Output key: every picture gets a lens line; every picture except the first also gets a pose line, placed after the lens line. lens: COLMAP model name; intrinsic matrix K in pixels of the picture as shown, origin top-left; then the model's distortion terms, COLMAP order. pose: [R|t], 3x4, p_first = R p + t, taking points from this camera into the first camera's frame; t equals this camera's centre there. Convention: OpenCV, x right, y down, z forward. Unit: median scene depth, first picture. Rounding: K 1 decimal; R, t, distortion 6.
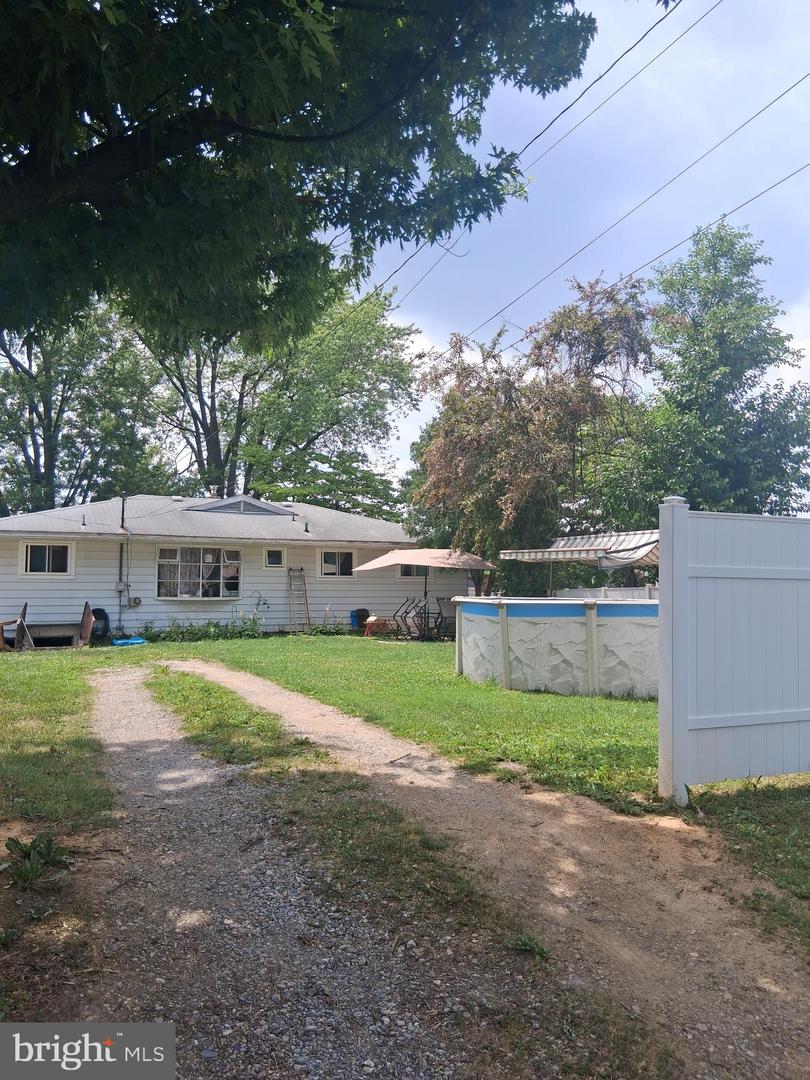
lens RADIAL K [[824.5, 0, 404.5], [0, 824.5, 543.9], [0, 0, 1]] dist [0.136388, -0.249430]
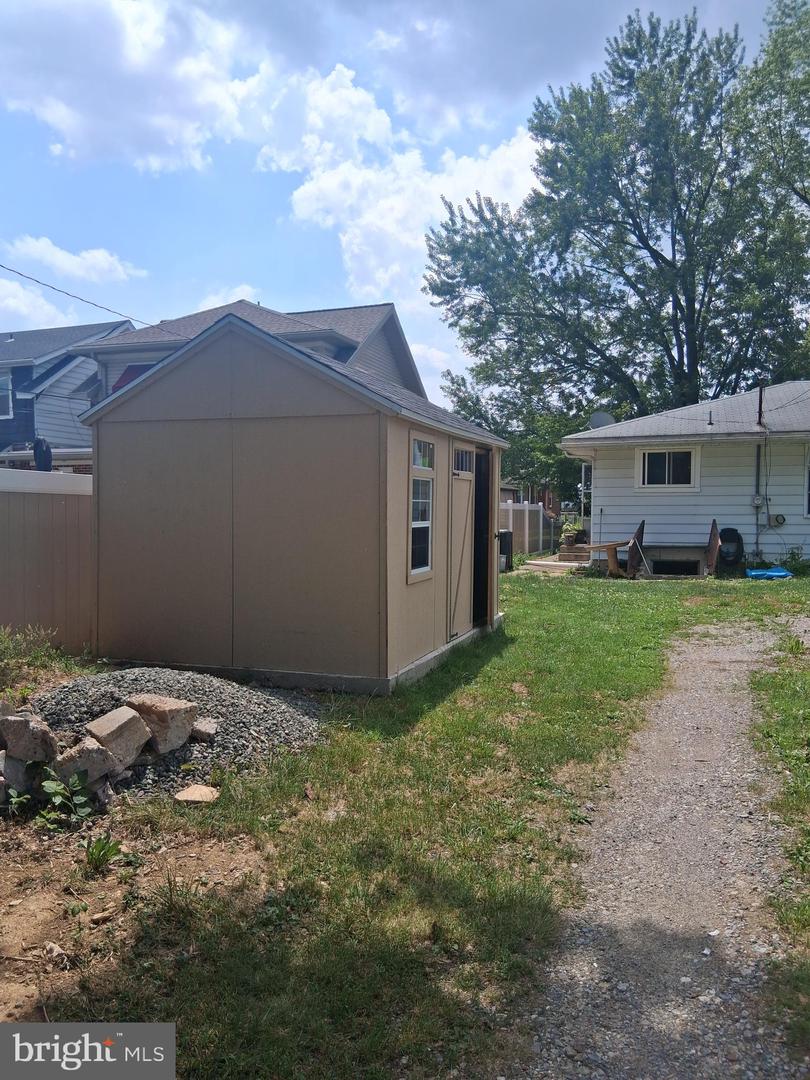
lens RADIAL K [[824.5, 0, 404.5], [0, 824.5, 543.9], [0, 0, 1]] dist [0.136388, -0.249430]
pose [[0.728137, 0.030207, -0.684765, -0.096196], [0.046429, 0.994560, 0.093243, 0.006750], [0.683857, -0.099687, 0.722774, 0.457506]]
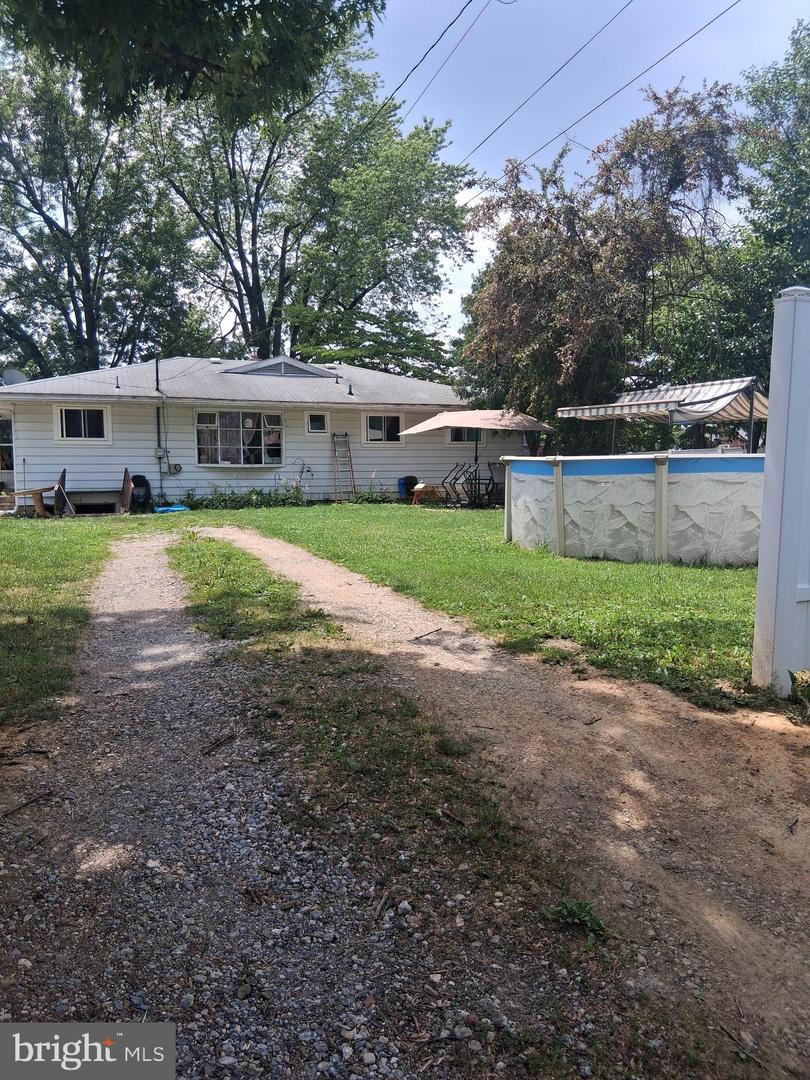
lens RADIAL K [[824.5, 0, 404.5], [0, 824.5, 543.9], [0, 0, 1]] dist [0.136388, -0.249430]
pose [[0.997684, -0.000993, -0.068014, 0.017377], [0.011416, 0.988154, 0.153041, 0.024742], [0.067056, -0.153463, 0.985876, 0.117088]]
